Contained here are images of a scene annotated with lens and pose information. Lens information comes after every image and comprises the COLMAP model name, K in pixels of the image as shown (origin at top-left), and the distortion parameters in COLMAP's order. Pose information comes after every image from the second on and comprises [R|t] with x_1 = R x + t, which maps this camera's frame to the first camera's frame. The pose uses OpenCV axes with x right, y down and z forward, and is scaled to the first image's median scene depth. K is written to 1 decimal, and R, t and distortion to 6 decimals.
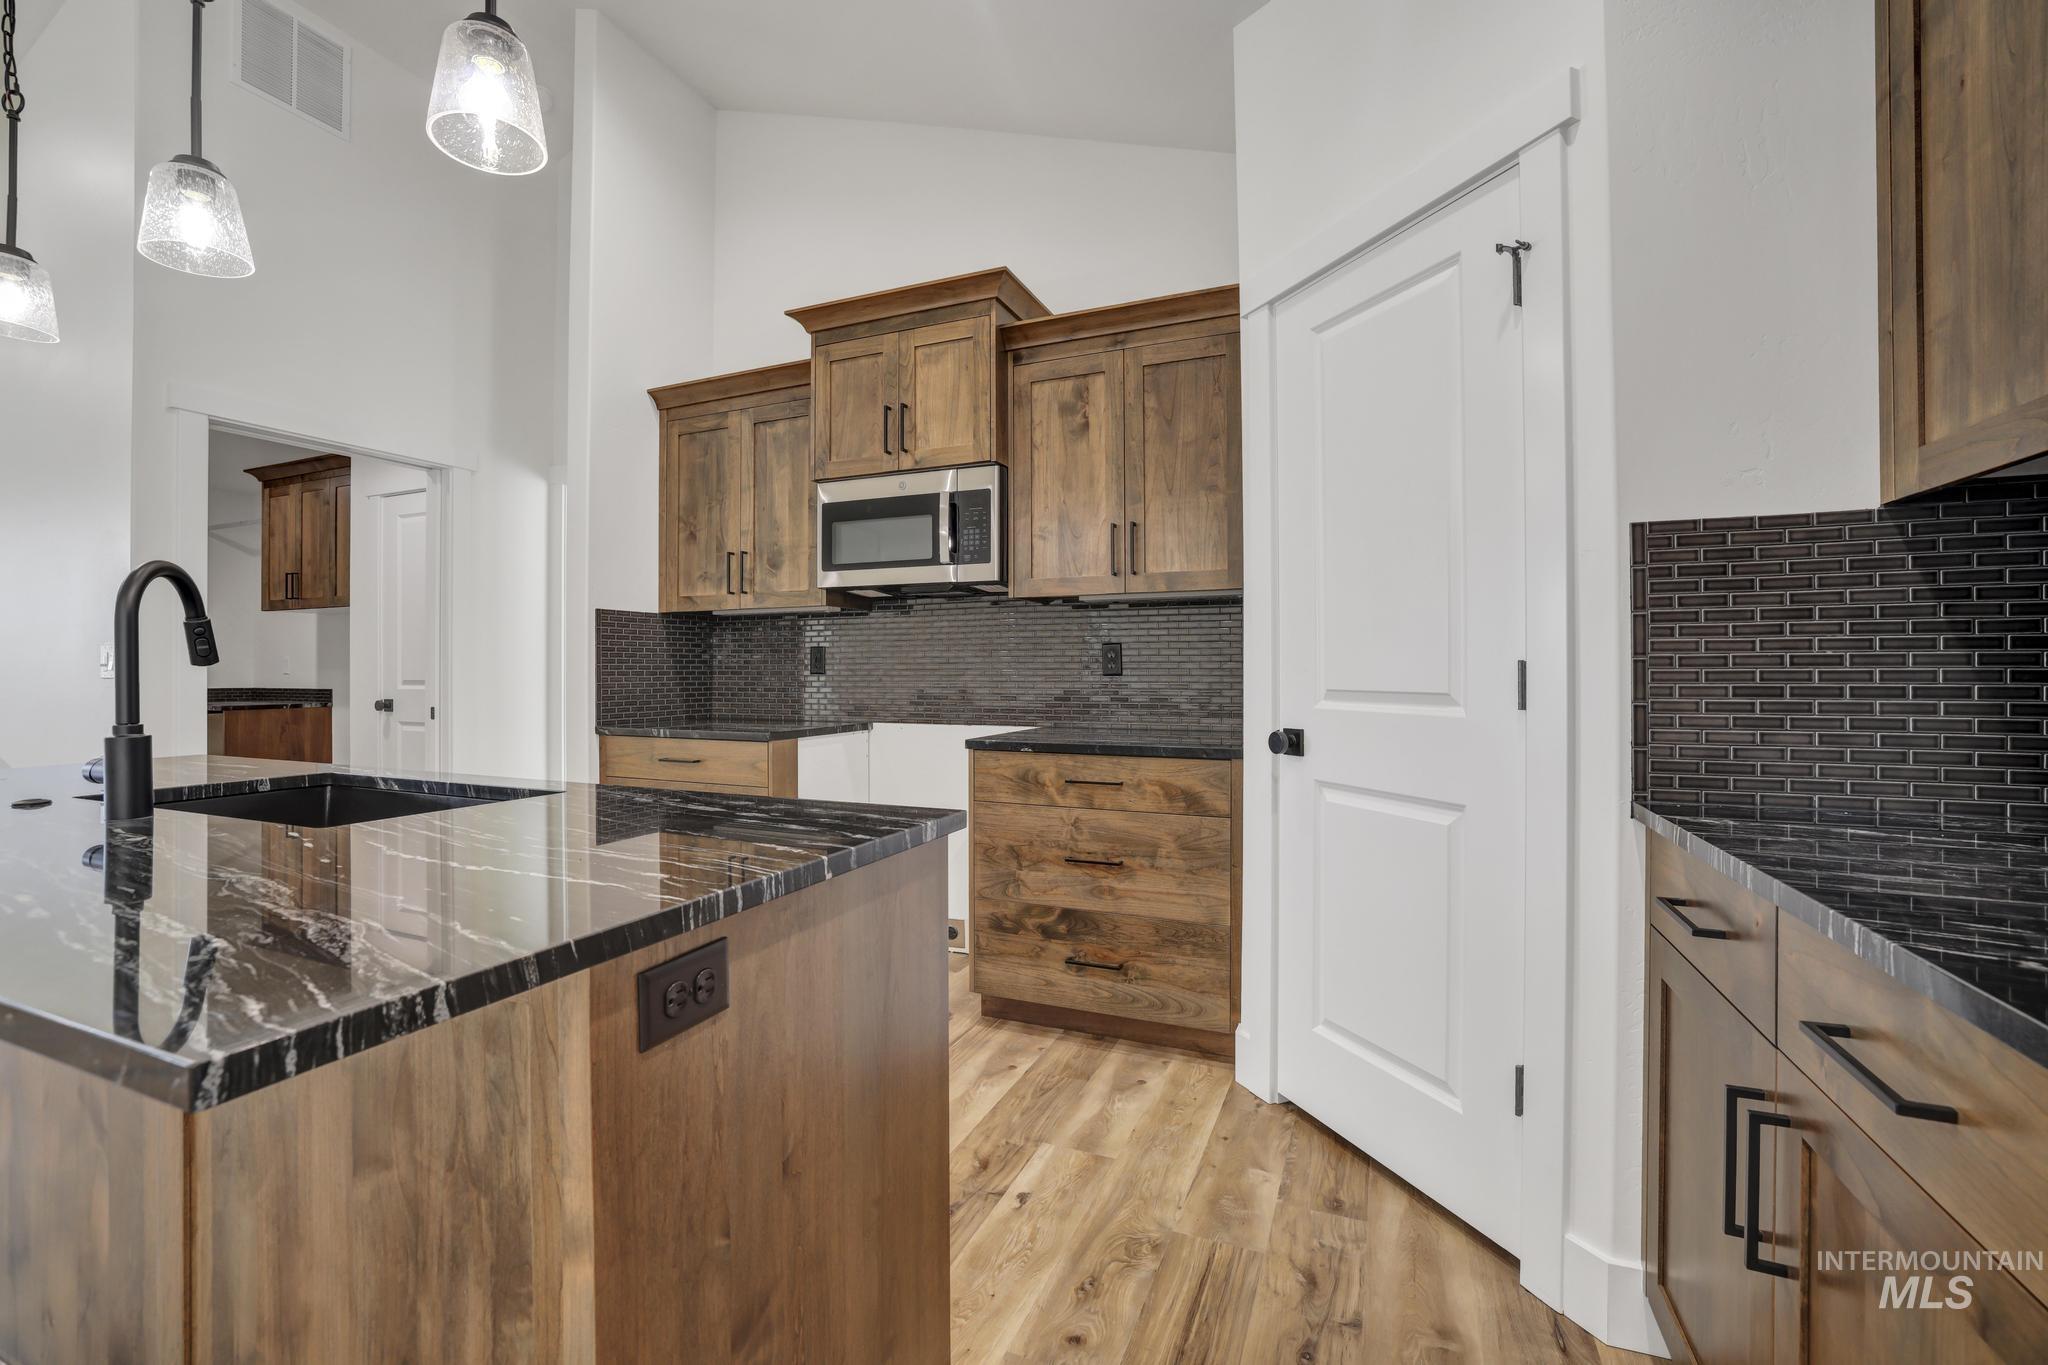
lens RADIAL K [[884.6, 0, 1027.2], [0, 884.6, 671.0], [0, 0, 1]] dist [-0.042254, 0.014487]
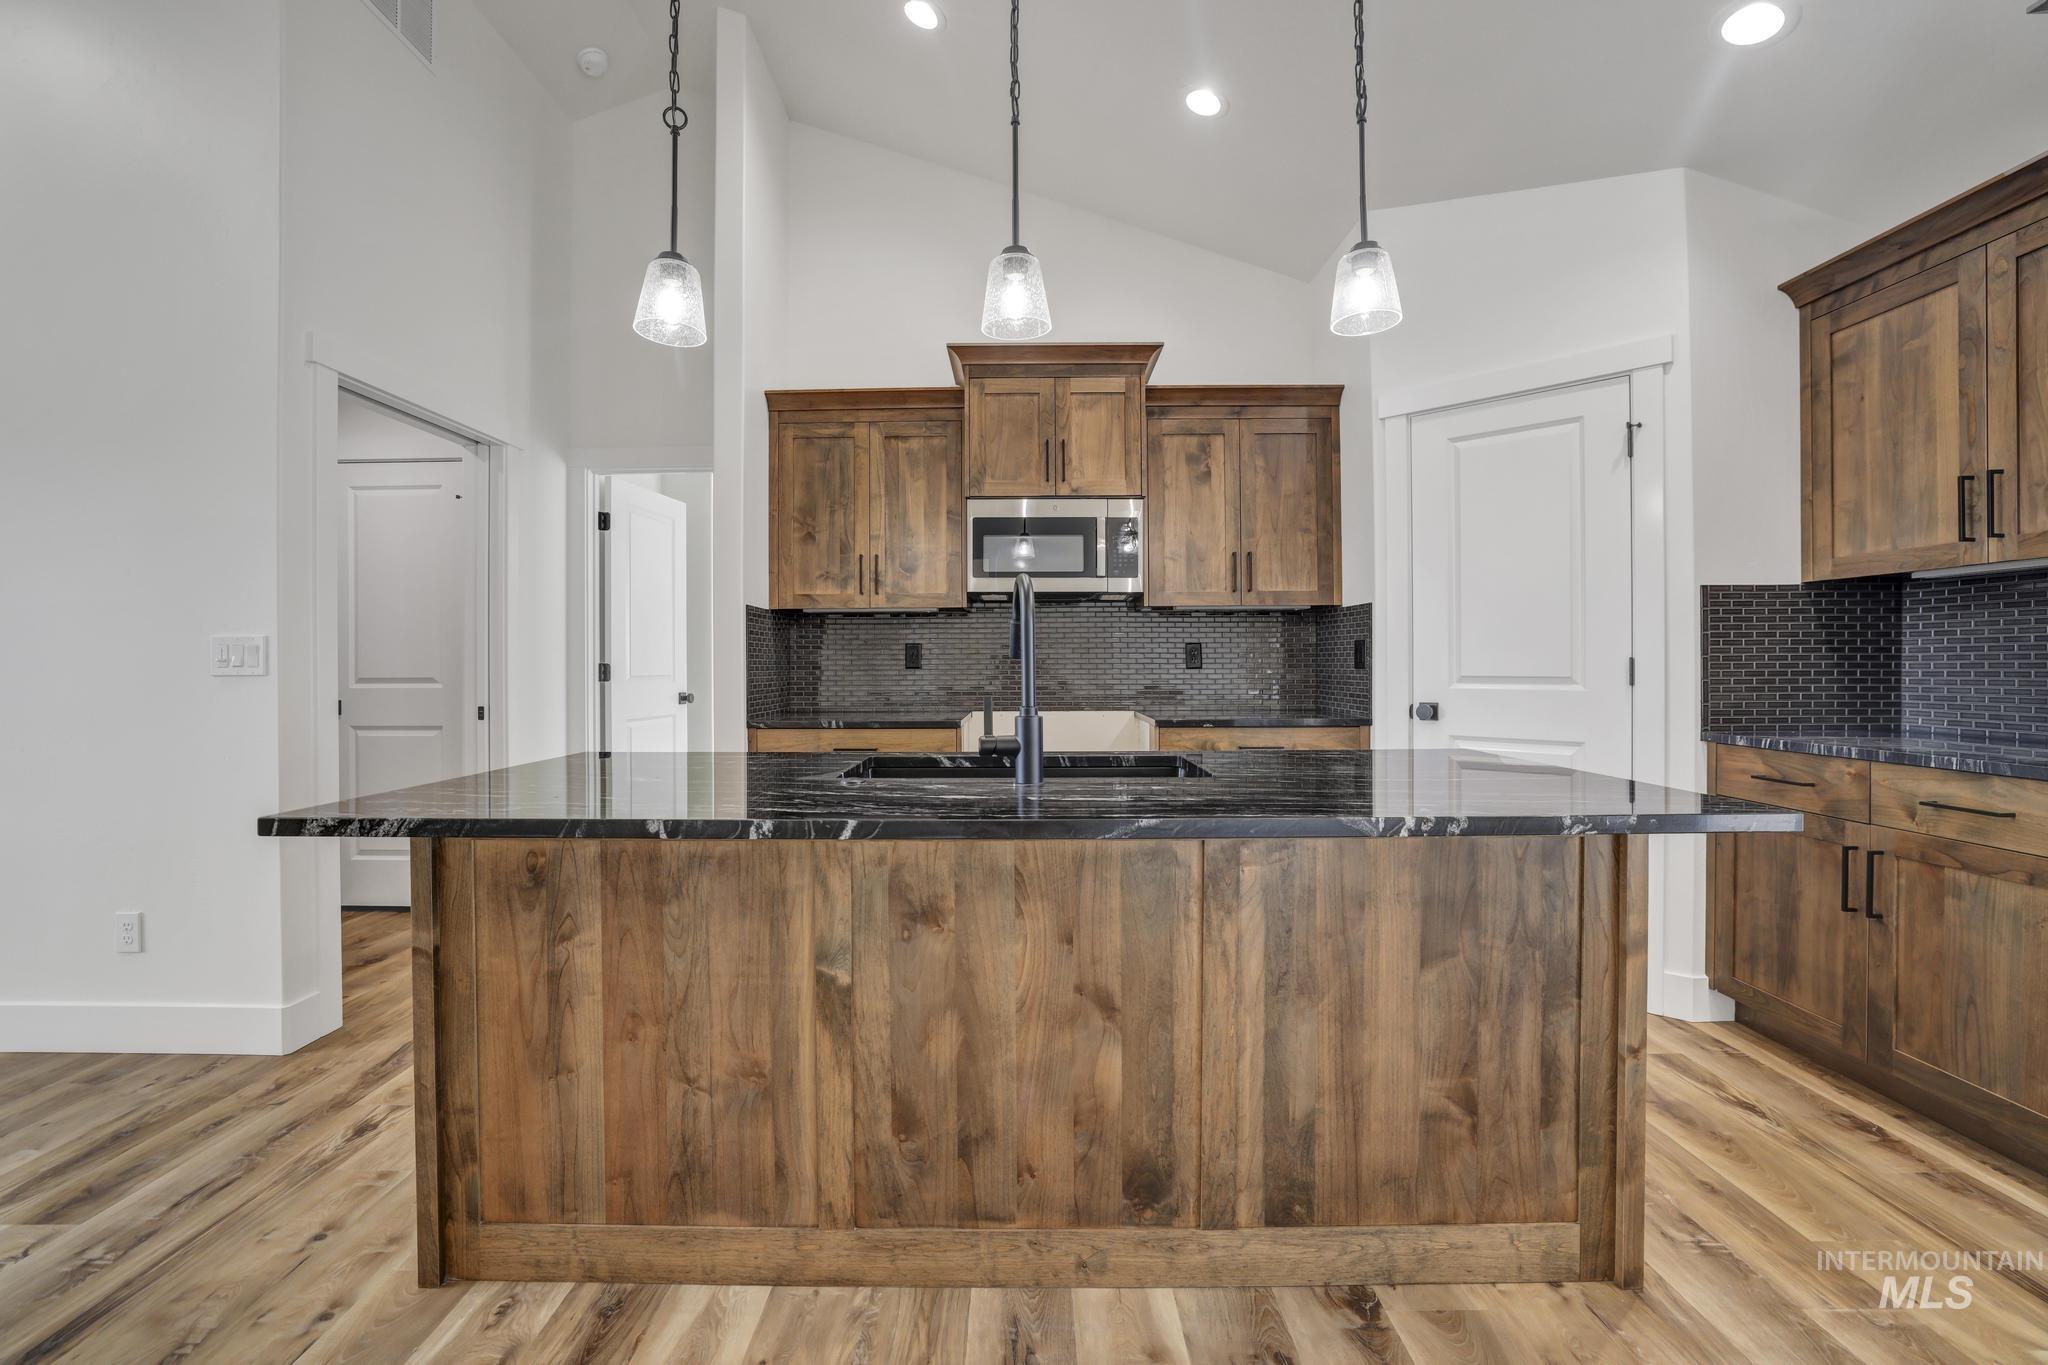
lens RADIAL K [[884.6, 0, 1027.2], [0, 884.6, 671.0], [0, 0, 1]] dist [-0.042254, 0.014487]
pose [[0.920161, -0.004075, 0.391520, -0.699183], [0.002479, 0.999986, 0.004581, 0.002193], [-0.391533, -0.003245, 0.920158, -0.080453]]
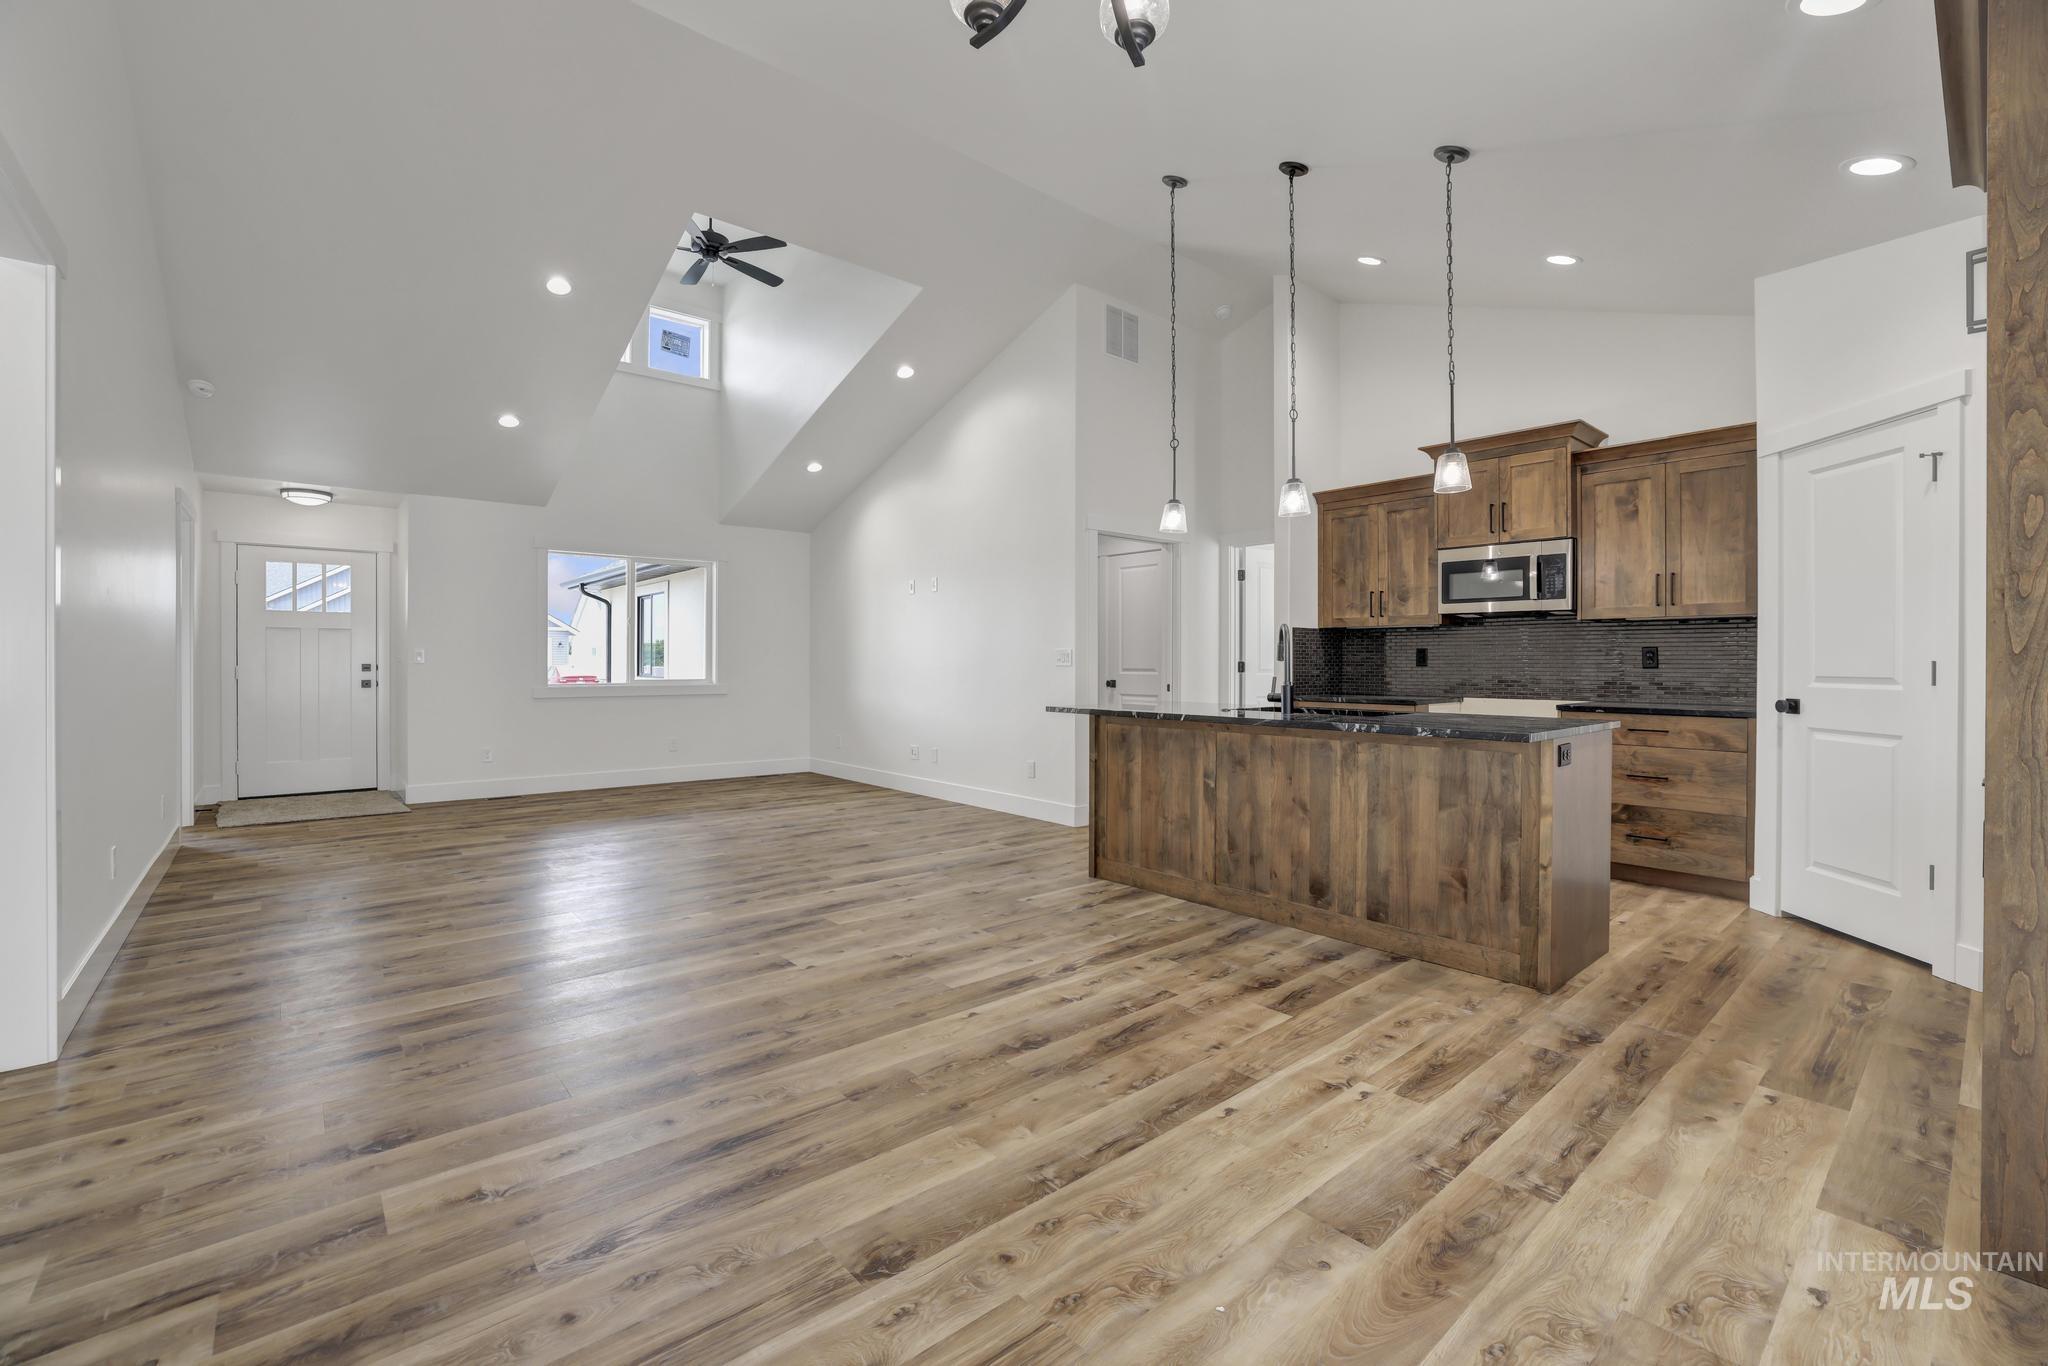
lens RADIAL K [[899.9, 0, 1017.2], [0, 899.9, 667.3], [0, 0, 1]] dist [-0.043350, 0.019741]
pose [[0.898264, 0.006736, -0.439405, -0.241661], [-0.005161, 0.999975, 0.004779, 0.002085], [0.439427, -0.002025, 0.898276, -0.961470]]
